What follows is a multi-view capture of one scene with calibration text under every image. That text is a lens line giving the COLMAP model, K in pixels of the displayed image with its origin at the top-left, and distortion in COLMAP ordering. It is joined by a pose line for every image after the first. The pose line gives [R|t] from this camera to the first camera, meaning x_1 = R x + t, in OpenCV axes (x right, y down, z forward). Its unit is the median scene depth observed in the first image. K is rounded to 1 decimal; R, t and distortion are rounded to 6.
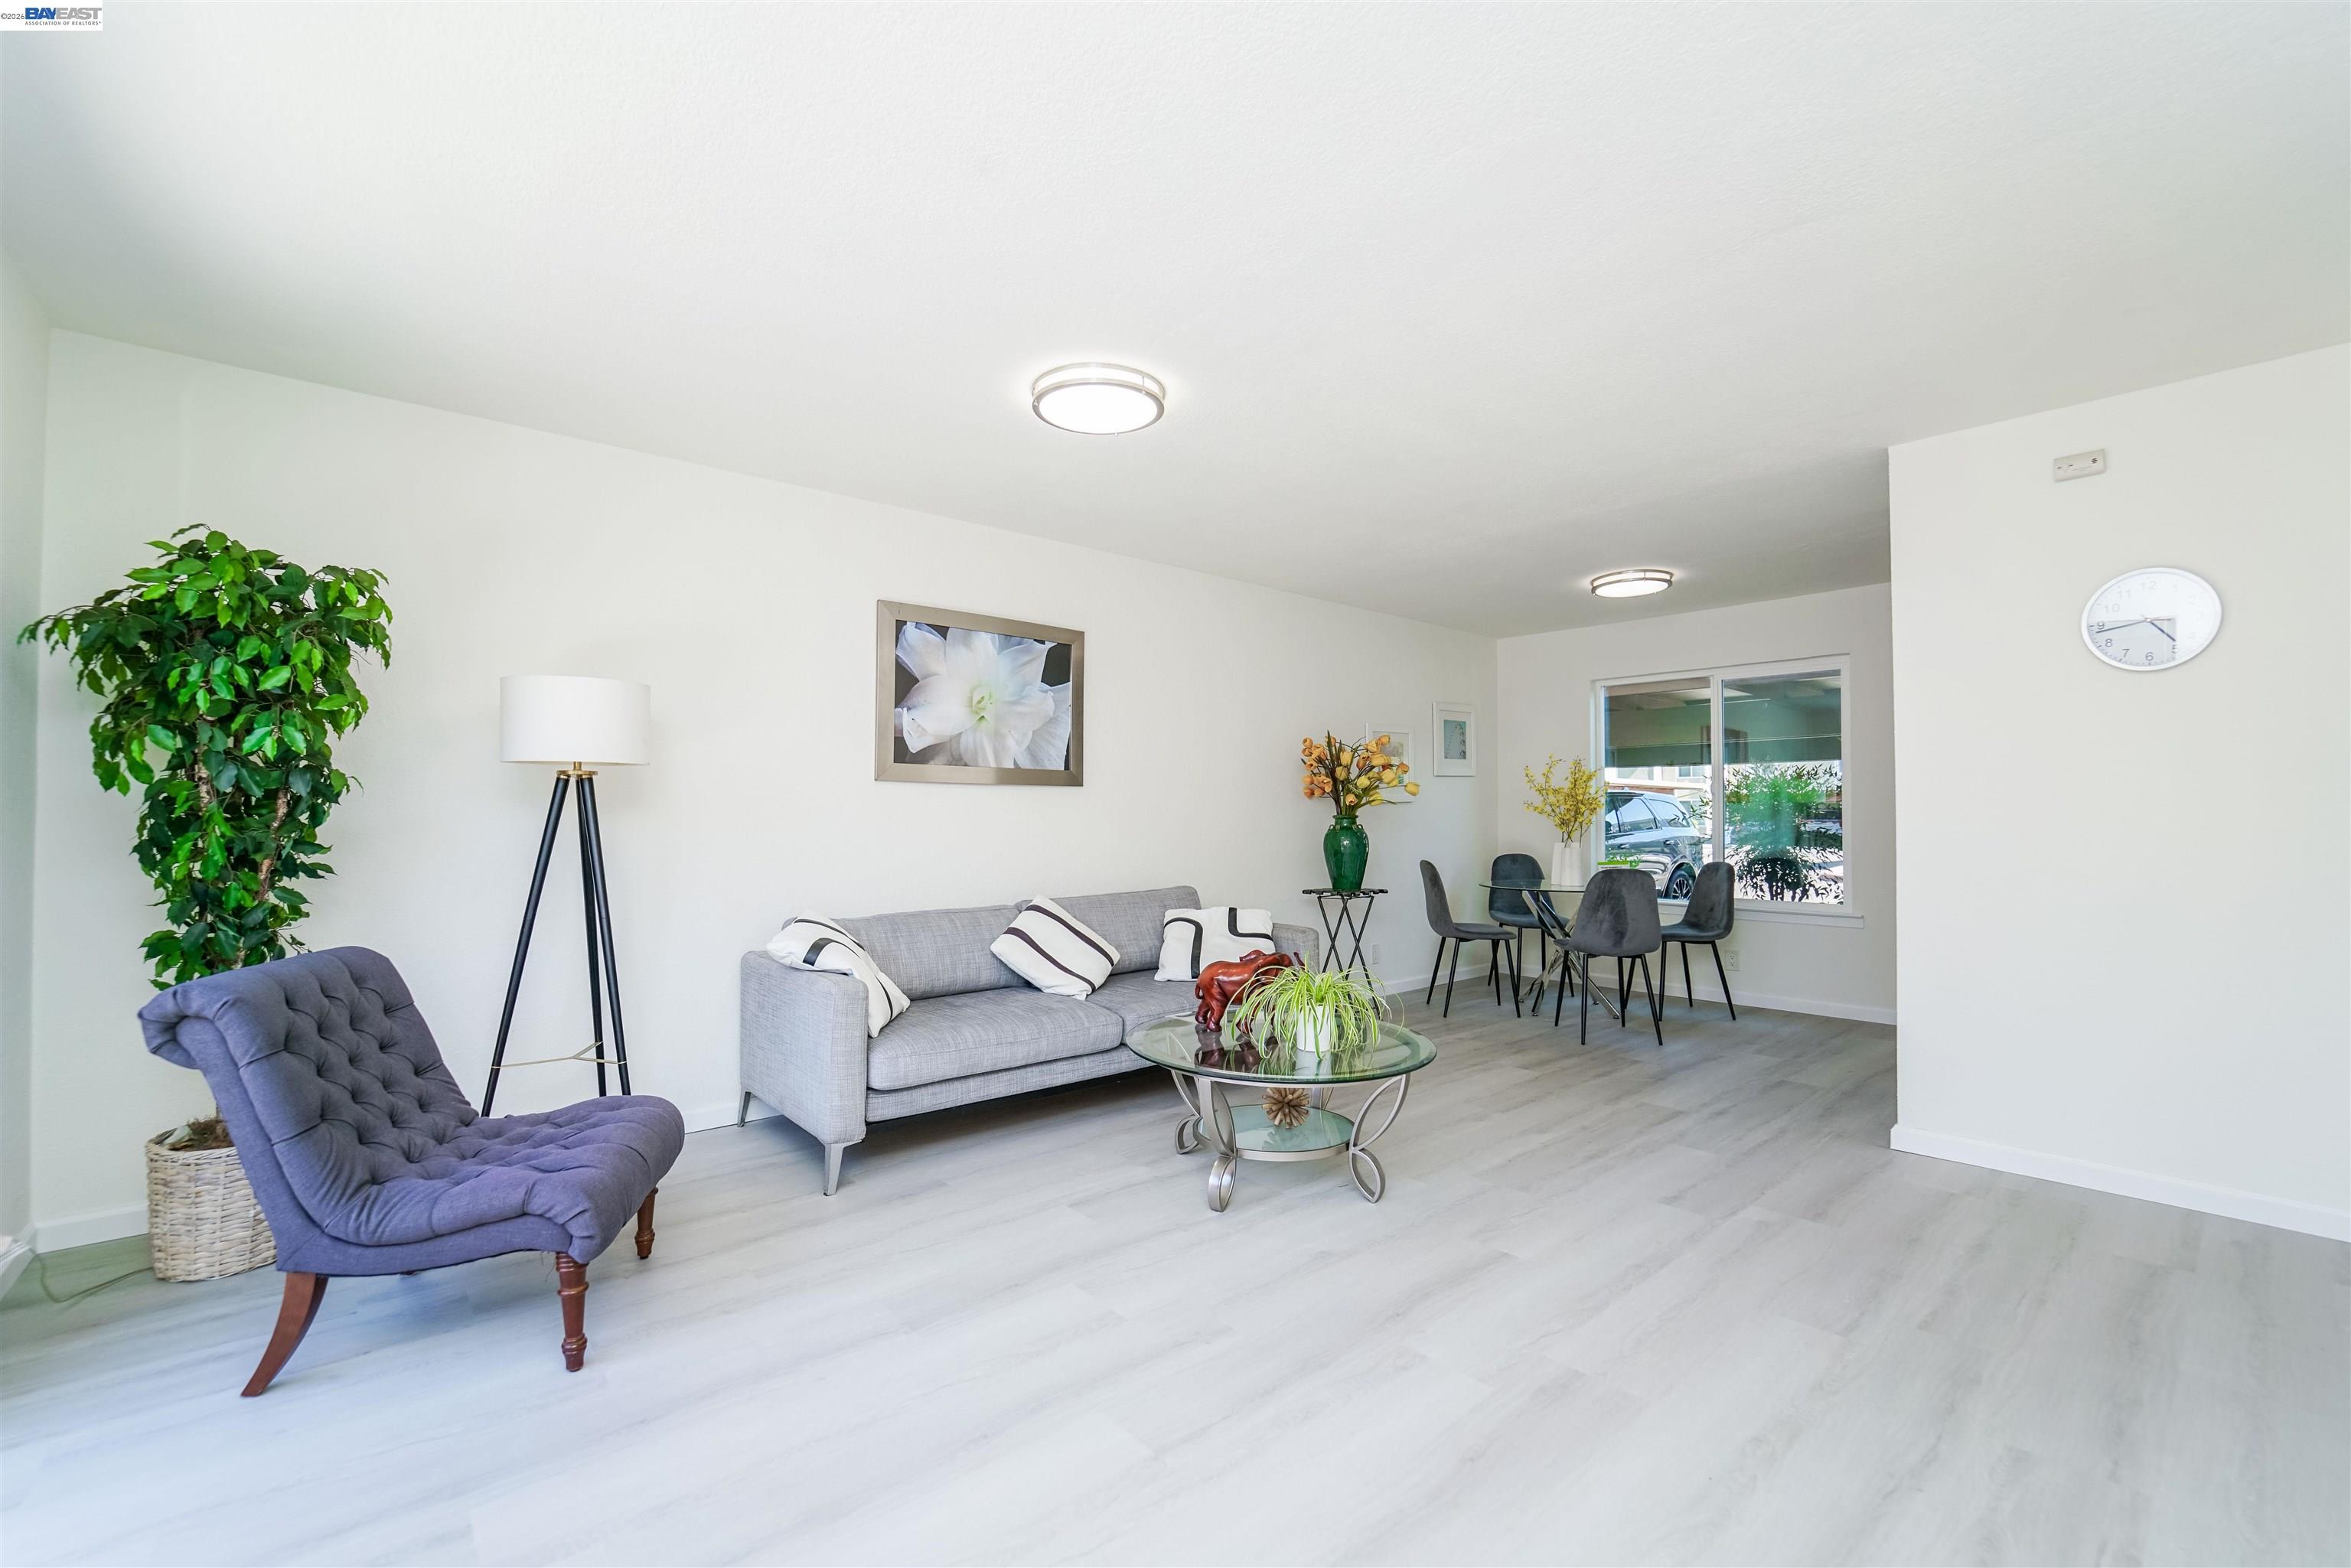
lens RADIAL K [[972.4, 0, 1182.3], [0, 972.4, 796.2], [0, 0, 1]] dist [-0.021833, -0.000071]
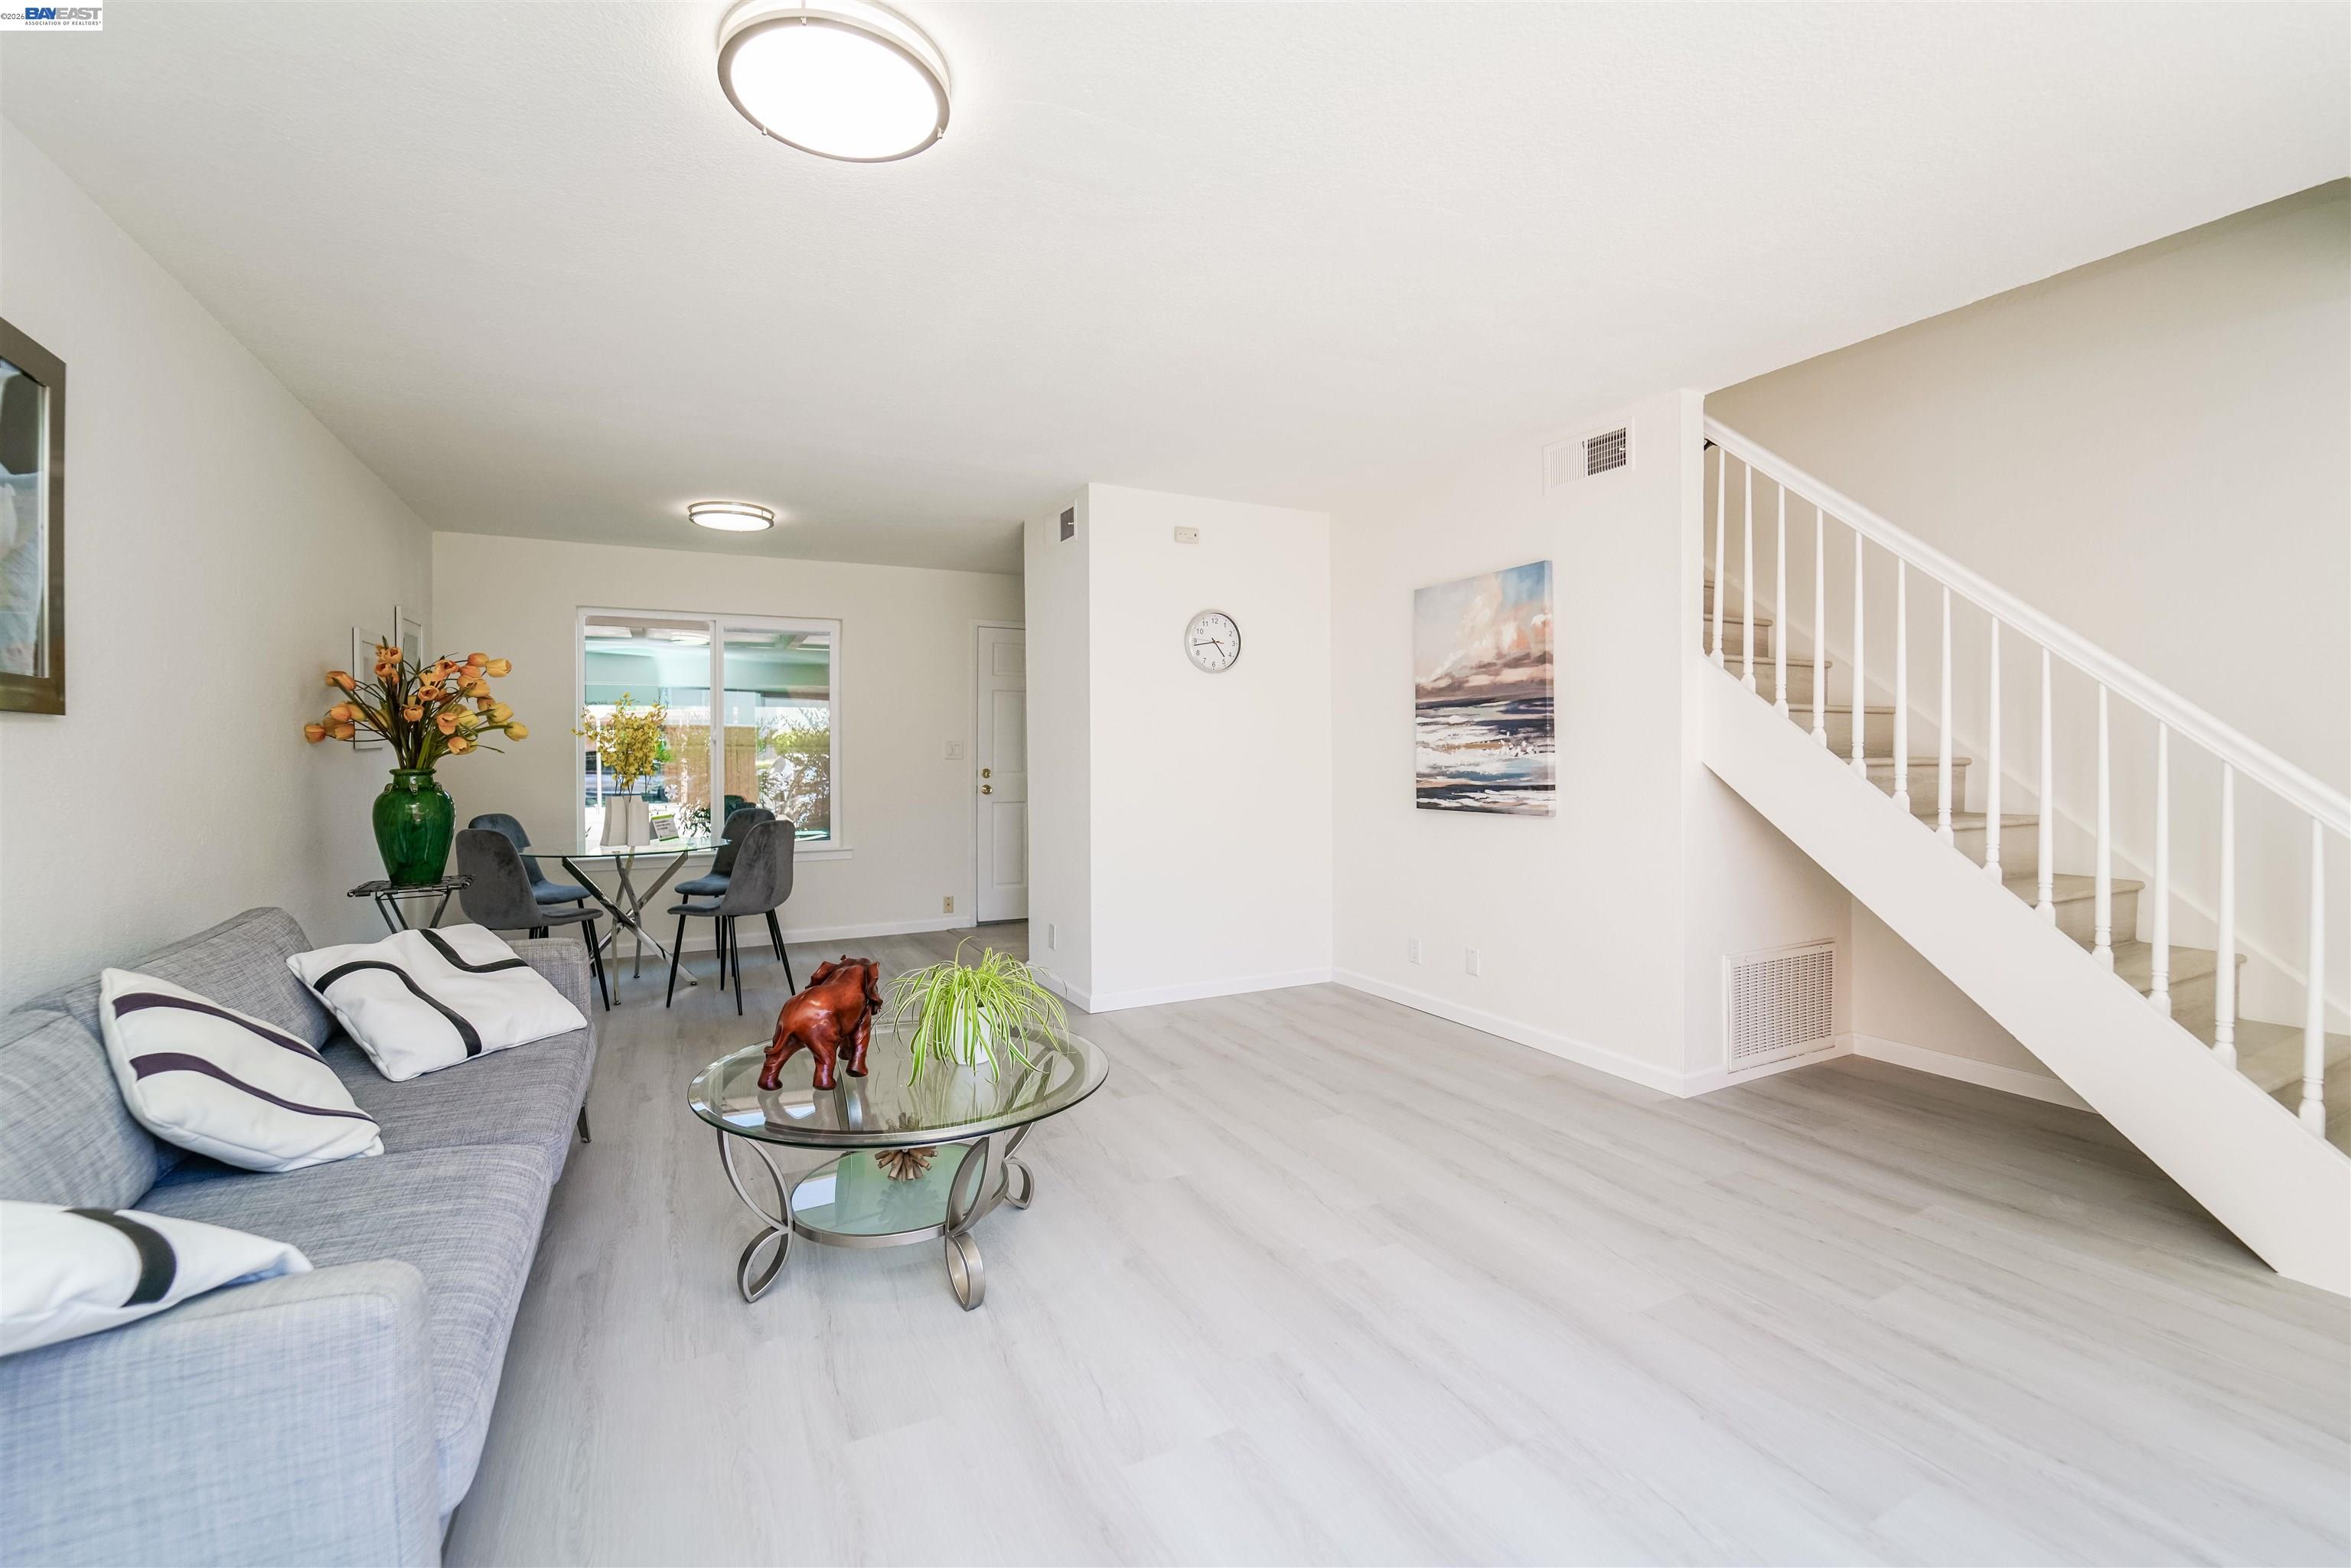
lens RADIAL K [[983.9, 0, 1134.0], [0, 983.9, 762.7], [0, 0, 1]] dist [-0.013278, 0.000150]
pose [[0.266504, -0.013712, 0.963736, -0.342376], [-0.014813, 0.999722, 0.018320, -0.003969], [-0.963720, -0.019158, 0.266227, 0.360449]]
